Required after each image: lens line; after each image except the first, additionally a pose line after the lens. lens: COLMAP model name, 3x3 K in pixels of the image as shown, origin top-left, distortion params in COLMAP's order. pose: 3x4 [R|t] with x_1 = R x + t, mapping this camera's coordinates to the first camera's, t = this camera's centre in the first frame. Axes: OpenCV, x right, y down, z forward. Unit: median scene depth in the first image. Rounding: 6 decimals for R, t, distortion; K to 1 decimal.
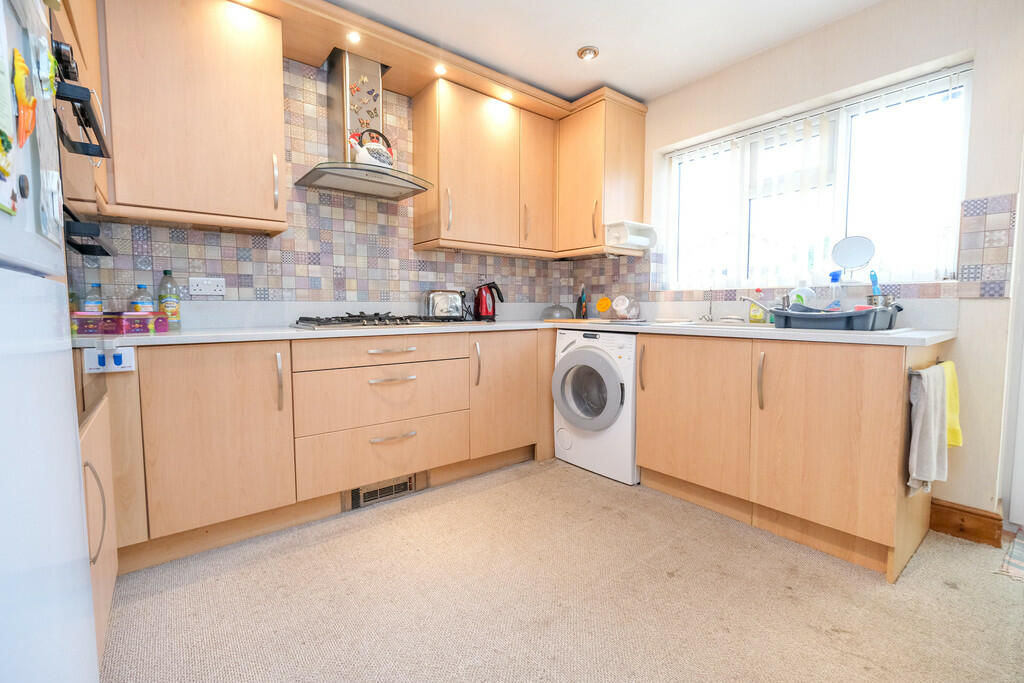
lens RADIAL K [[441.5, 0, 513.3], [0, 441.5, 337.6], [0, 0, 1]] dist [0.004246, -0.000155]
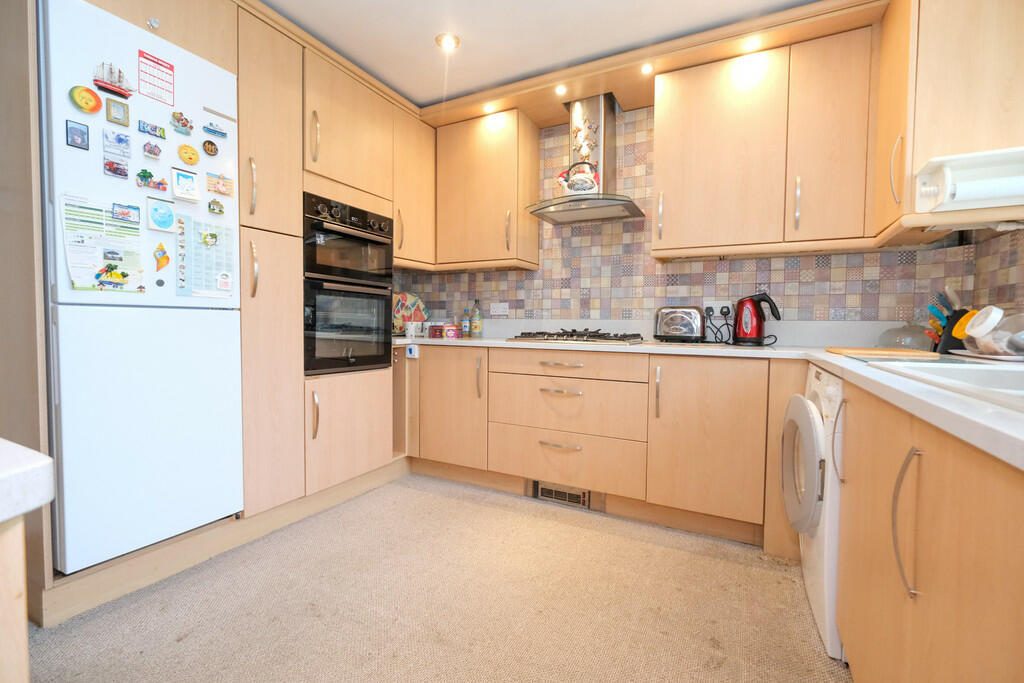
lens RADIAL K [[441.5, 0, 515.1], [0, 441.5, 340.6], [0, 0, 1]] dist [0.004246, -0.000155]
pose [[0.409604, 0.040870, -0.911347, 0.583515], [-0.076076, 0.997047, 0.010521, -0.027468], [0.909086, 0.065022, 0.411504, 0.401274]]
